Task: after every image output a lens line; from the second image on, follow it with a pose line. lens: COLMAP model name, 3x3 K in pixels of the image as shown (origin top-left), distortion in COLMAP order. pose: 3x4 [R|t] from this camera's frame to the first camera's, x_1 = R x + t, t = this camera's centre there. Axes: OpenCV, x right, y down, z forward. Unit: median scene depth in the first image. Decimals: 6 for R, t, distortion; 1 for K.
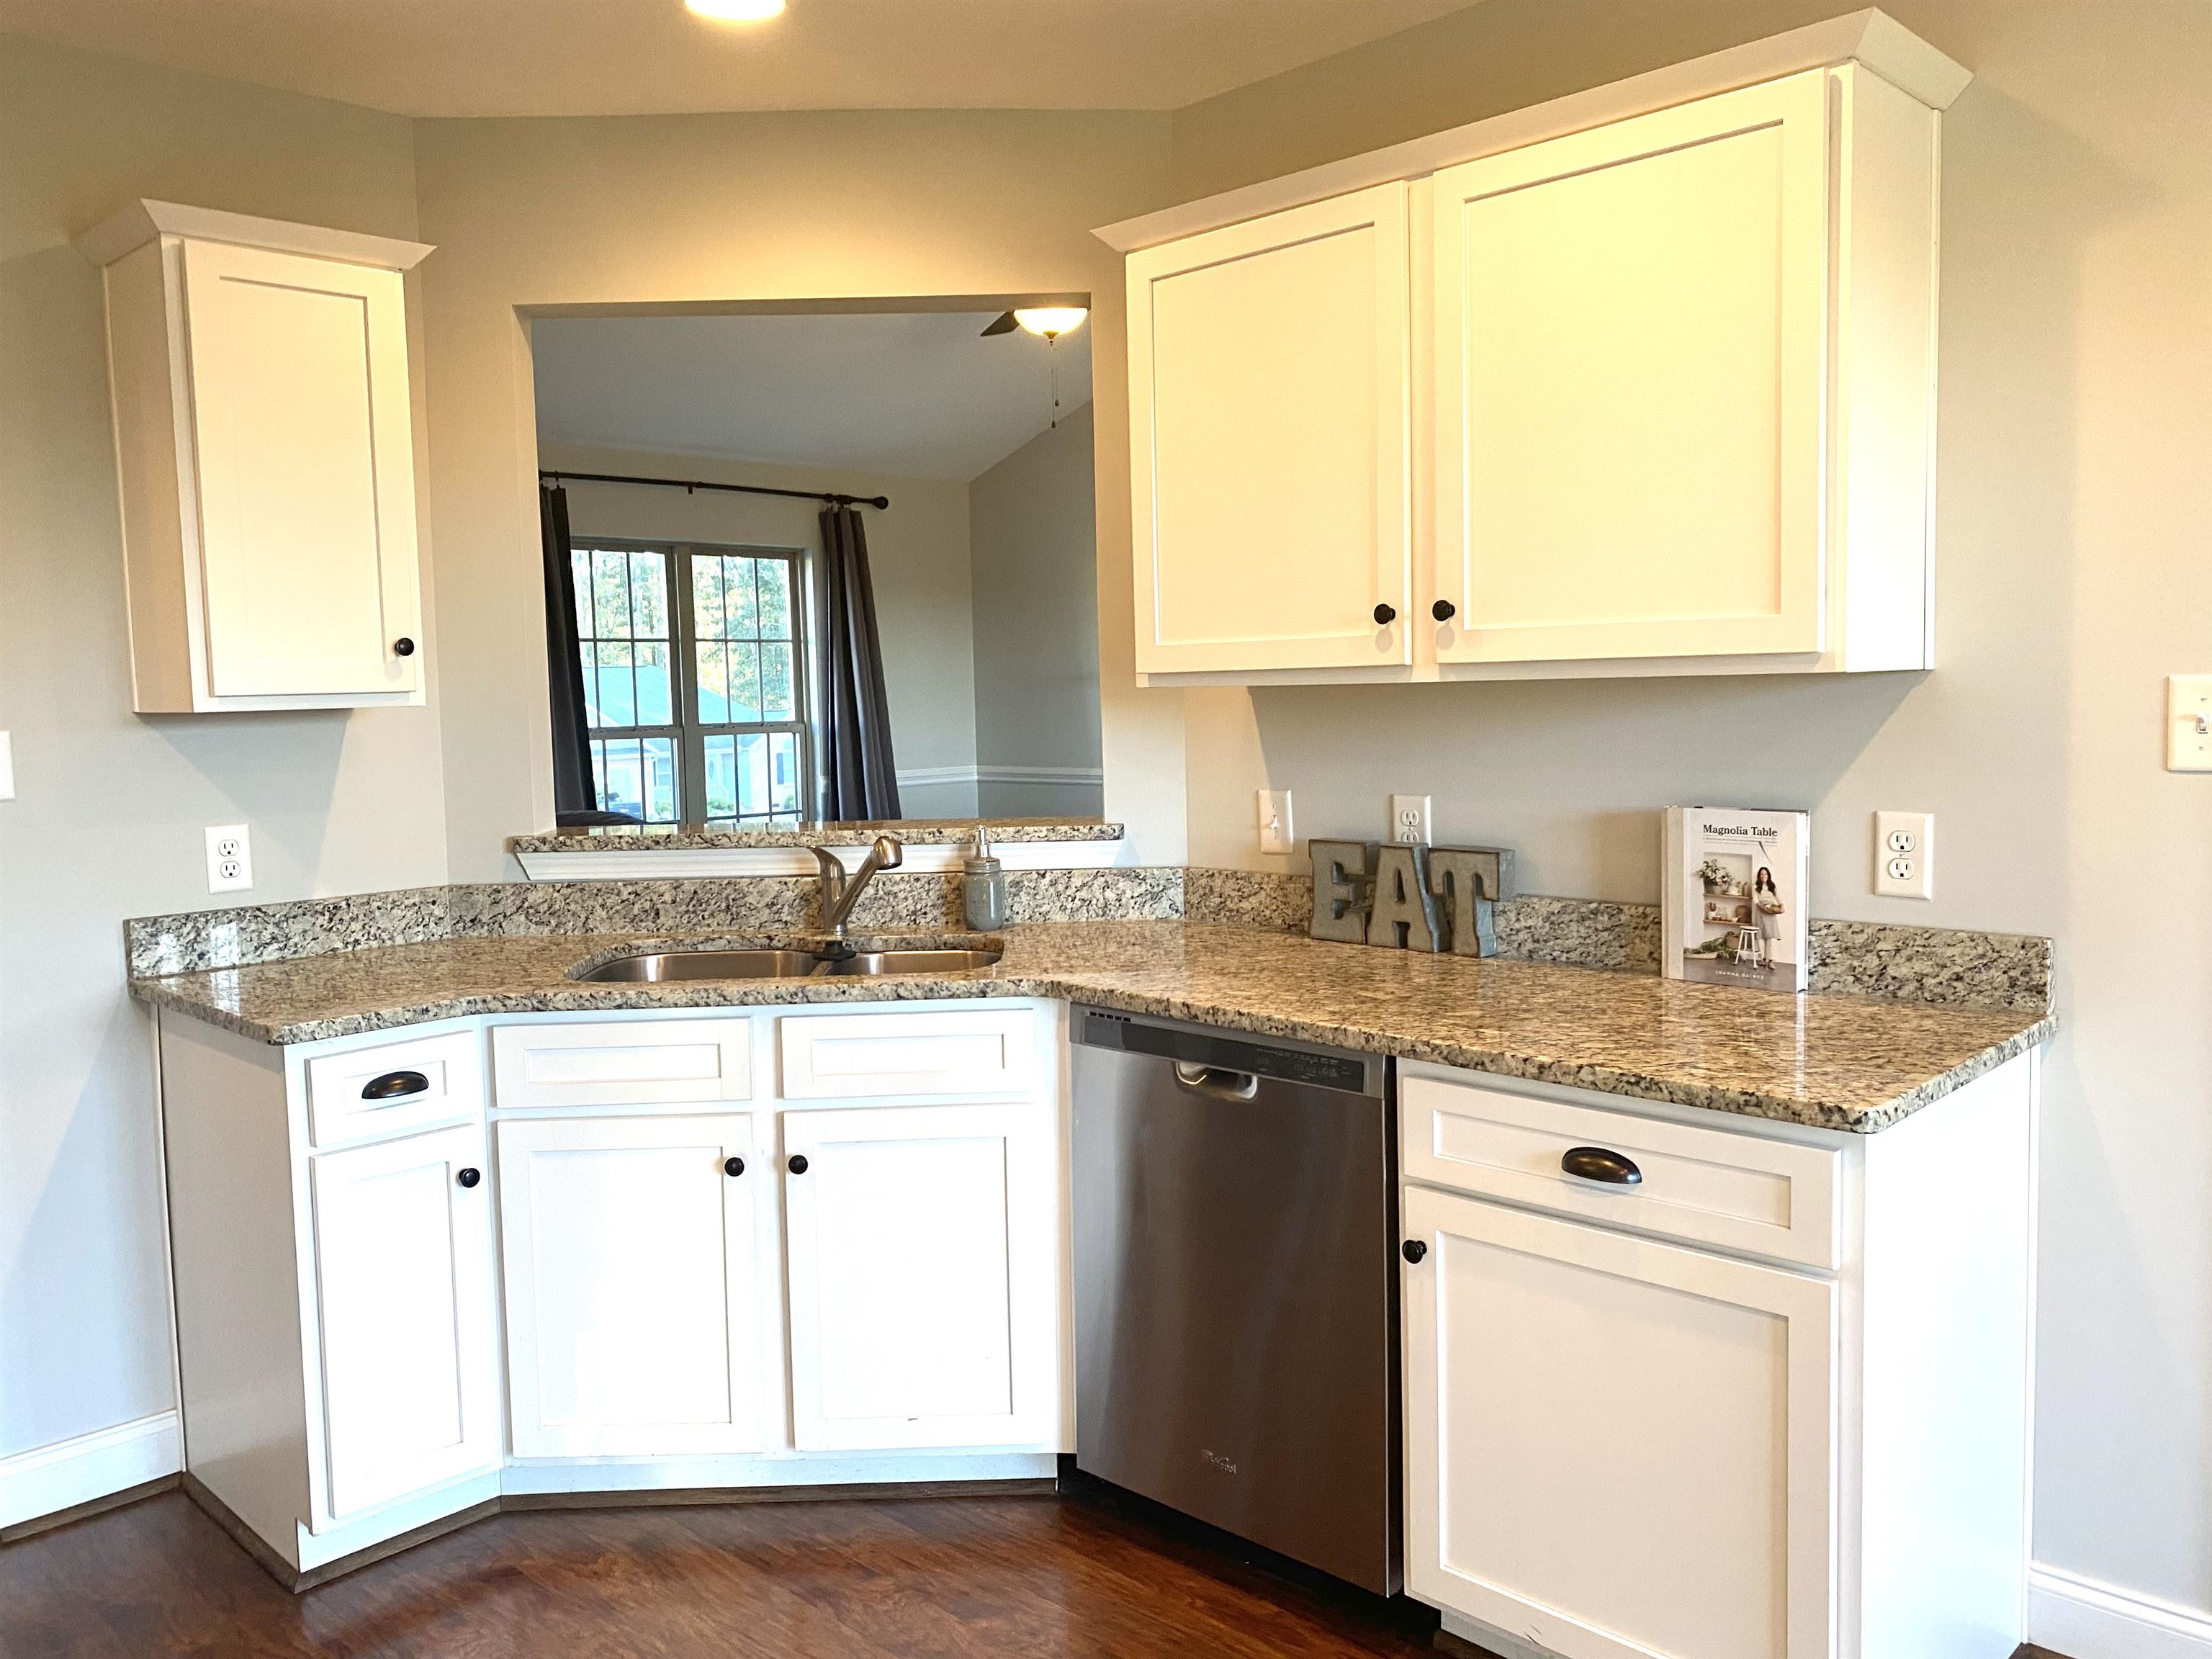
lens RADIAL K [[1668.6, 0, 1086.0], [0, 1668.6, 813.6], [0, 0, 1]] dist [0.117059, -0.192424]
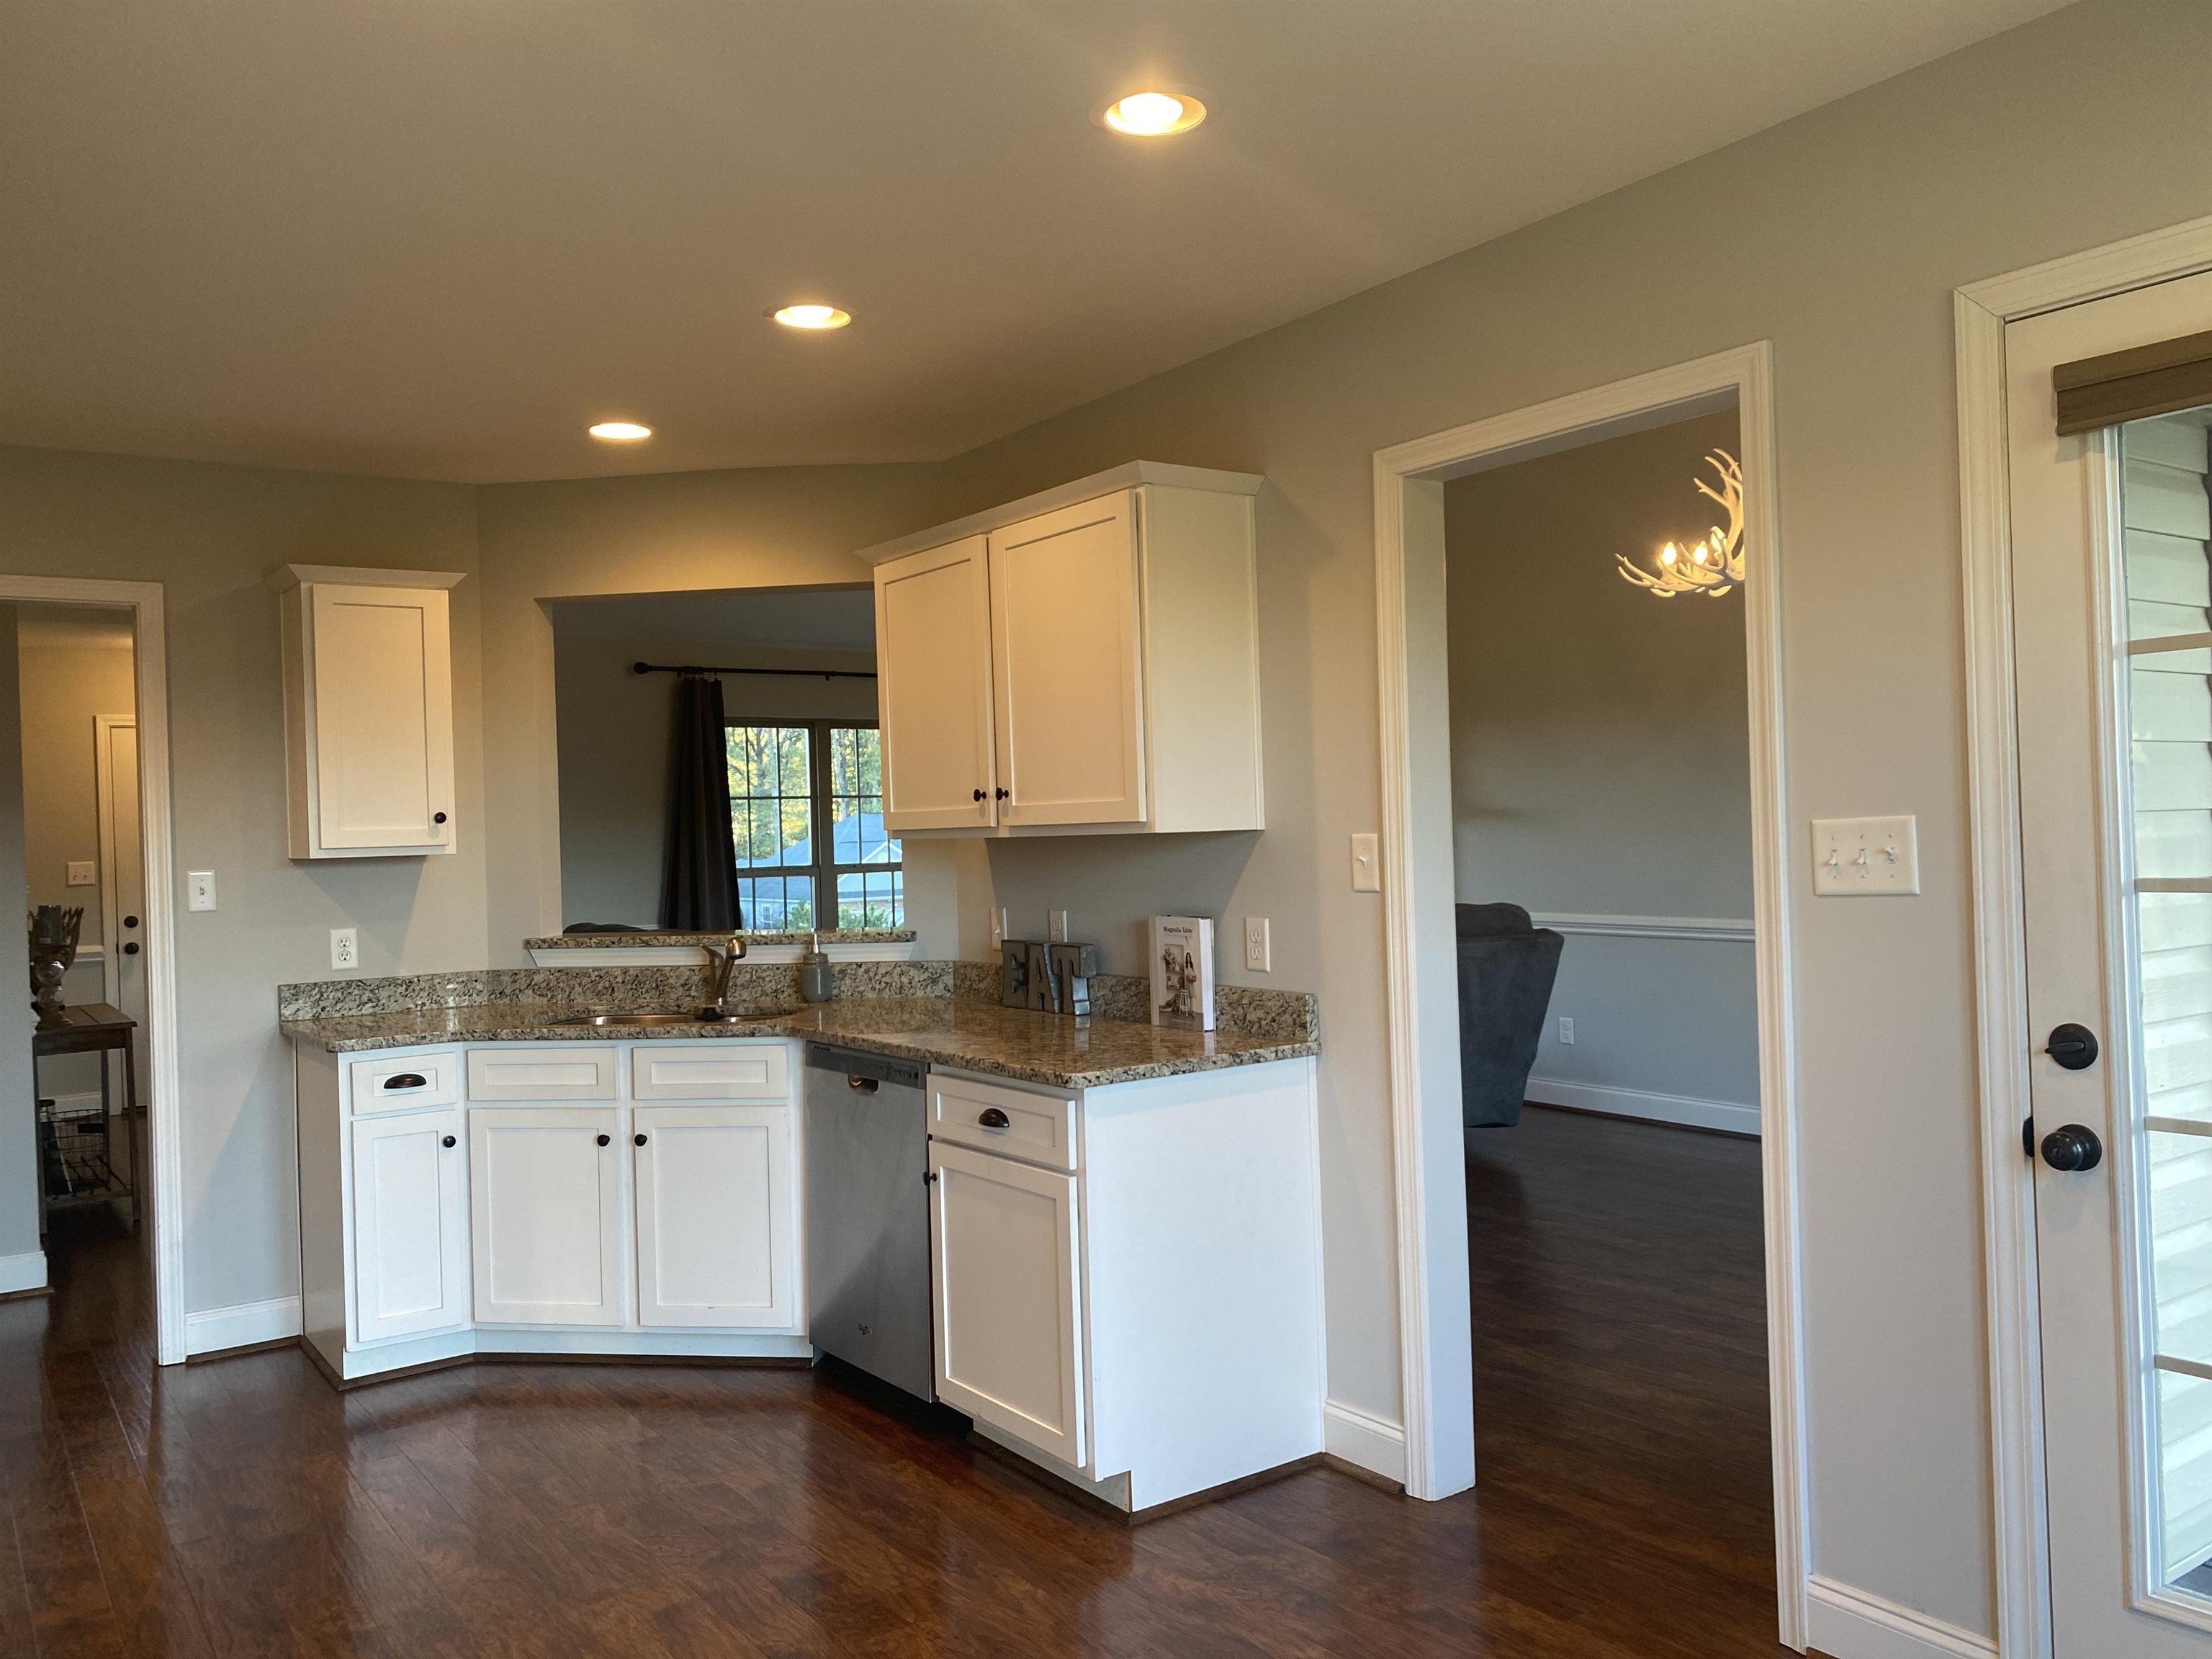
lens RADIAL K [[1663.9, 0, 1106.0], [0, 1663.9, 829.5], [0, 0, 1]] dist [0.122443, -0.252594]
pose [[0.985433, -0.005827, -0.169962, 0.491975], [-0.006791, 0.997267, -0.073567, 0.026575], [0.169926, 0.073649, 0.982701, -0.470991]]
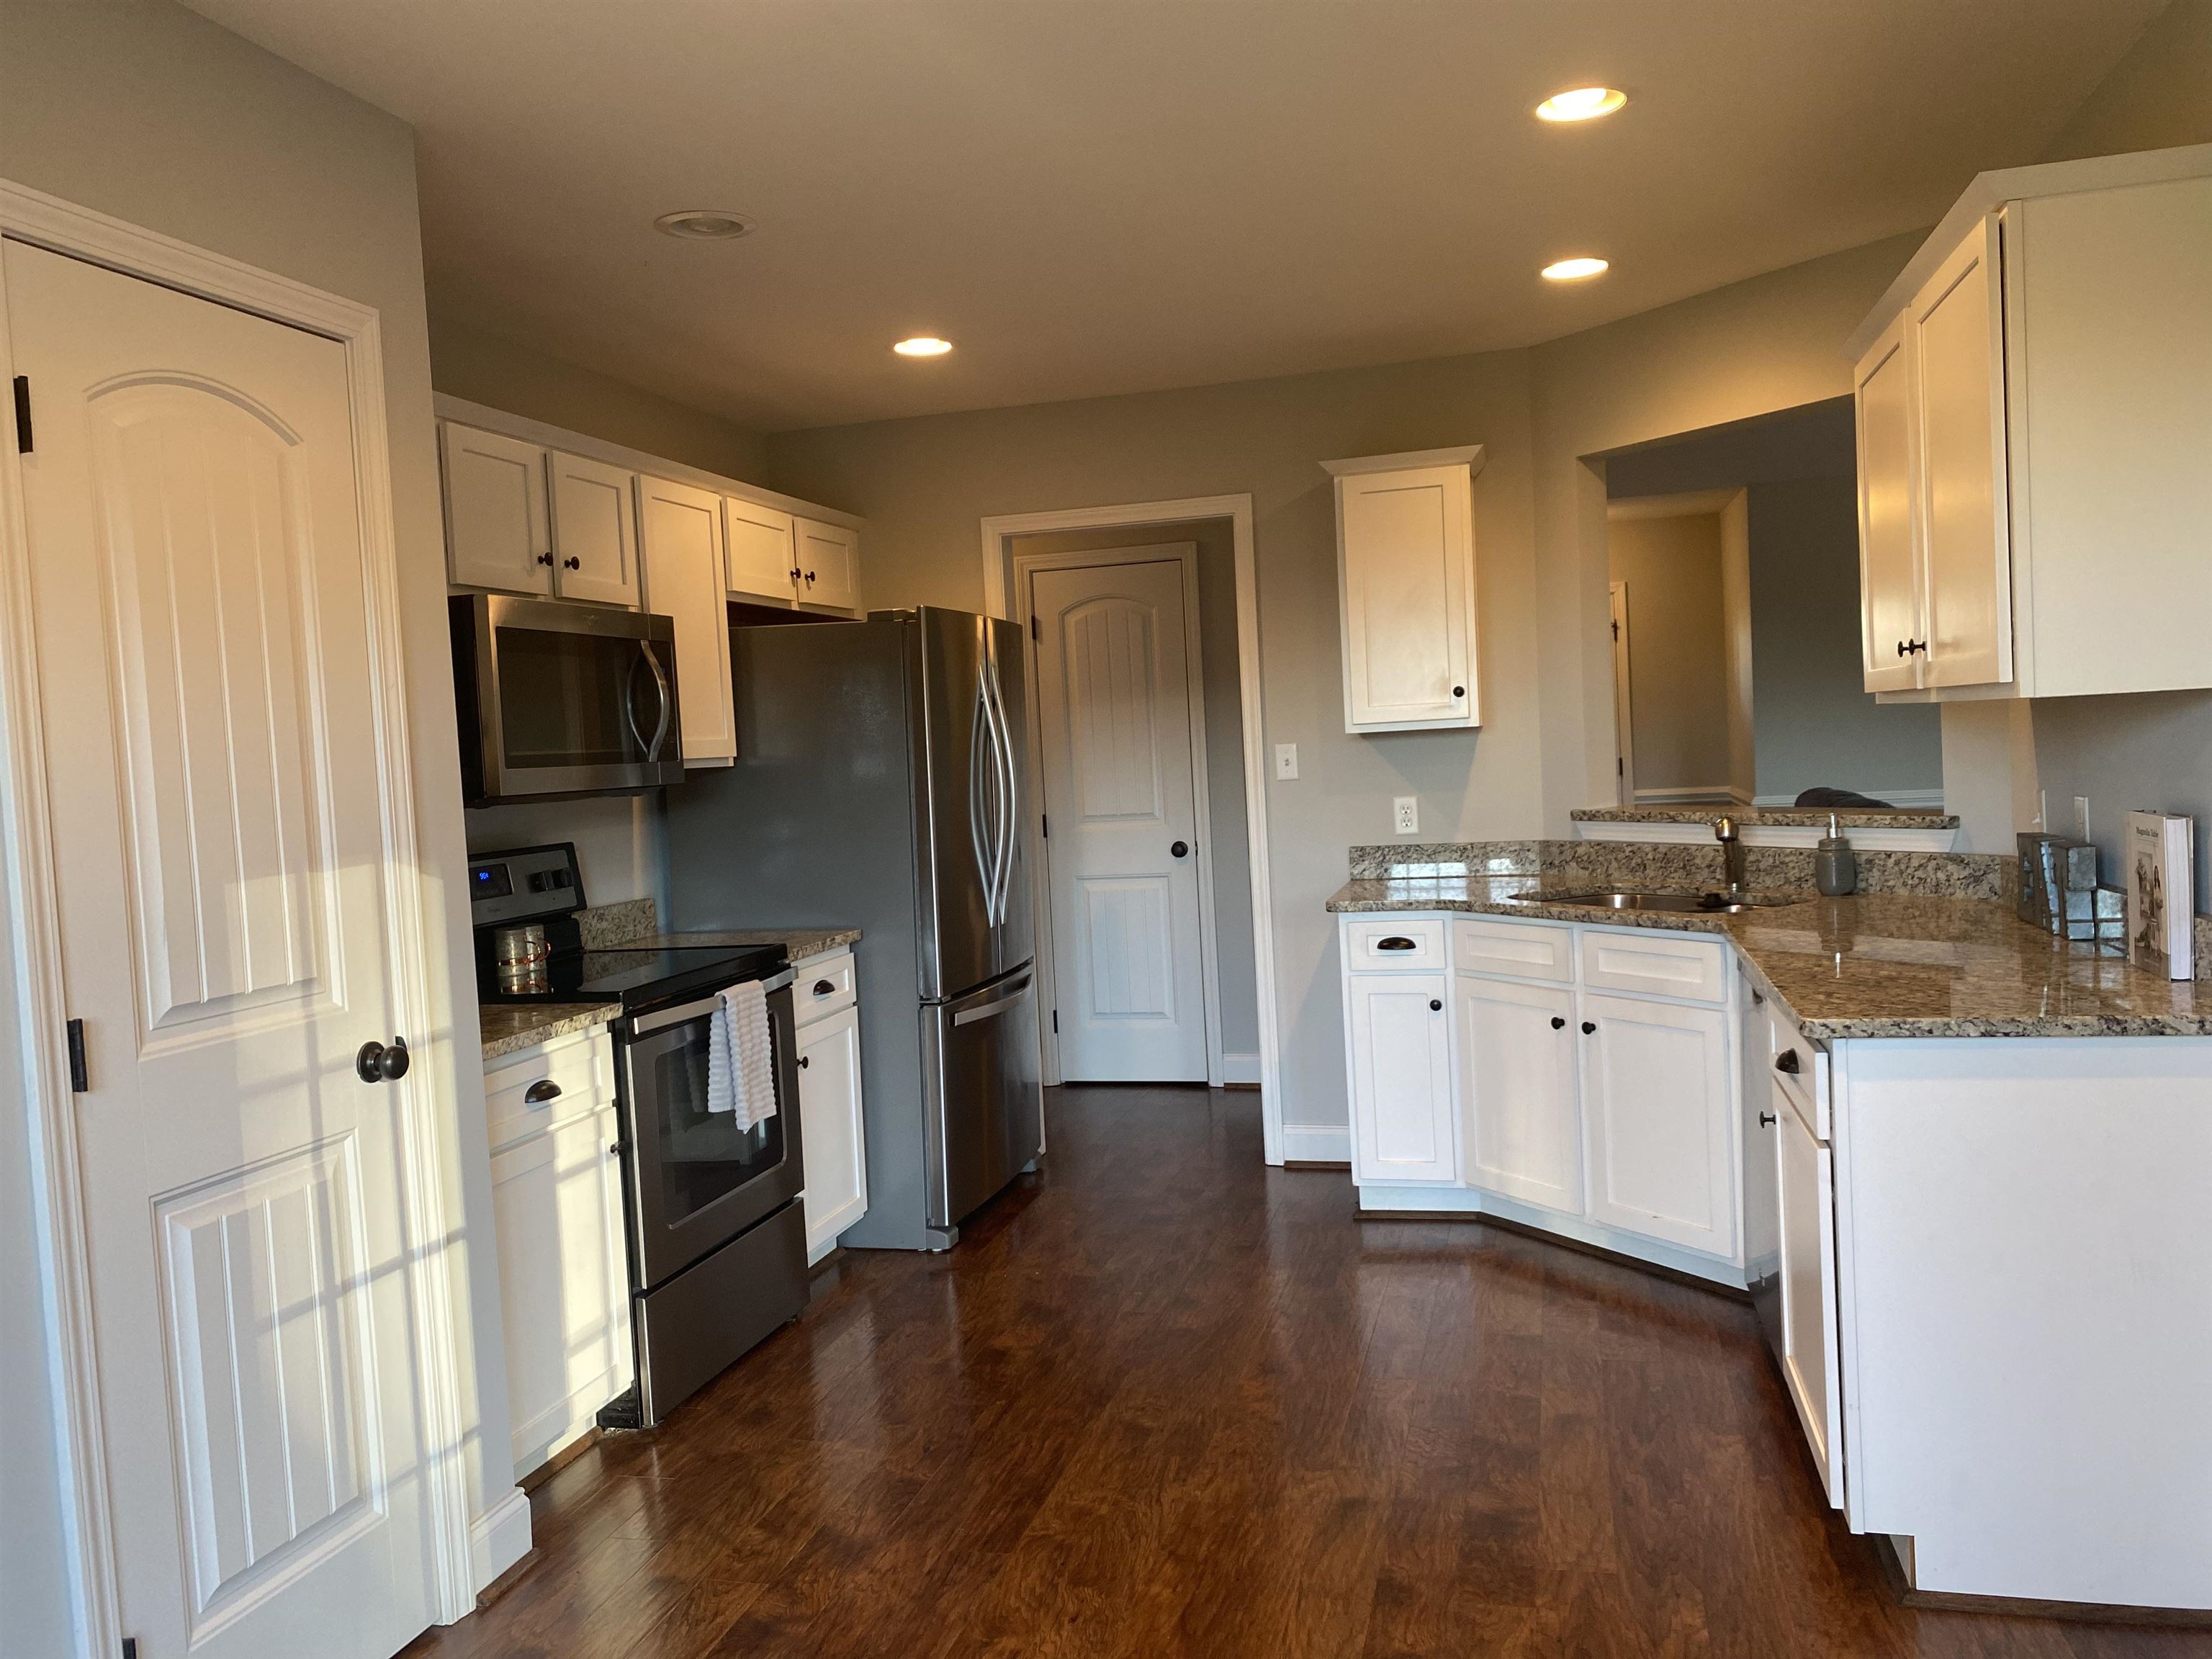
lens RADIAL K [[1681.9, 0, 1112.2], [0, 1681.9, 810.2], [0, 0, 1]] dist [-0.001907, -0.006062]
pose [[0.504826, 0.033396, -0.862575, 0.834024], [-0.029028, 0.999343, 0.021703, -0.007333], [0.862733, 0.014083, 0.505464, -0.123540]]
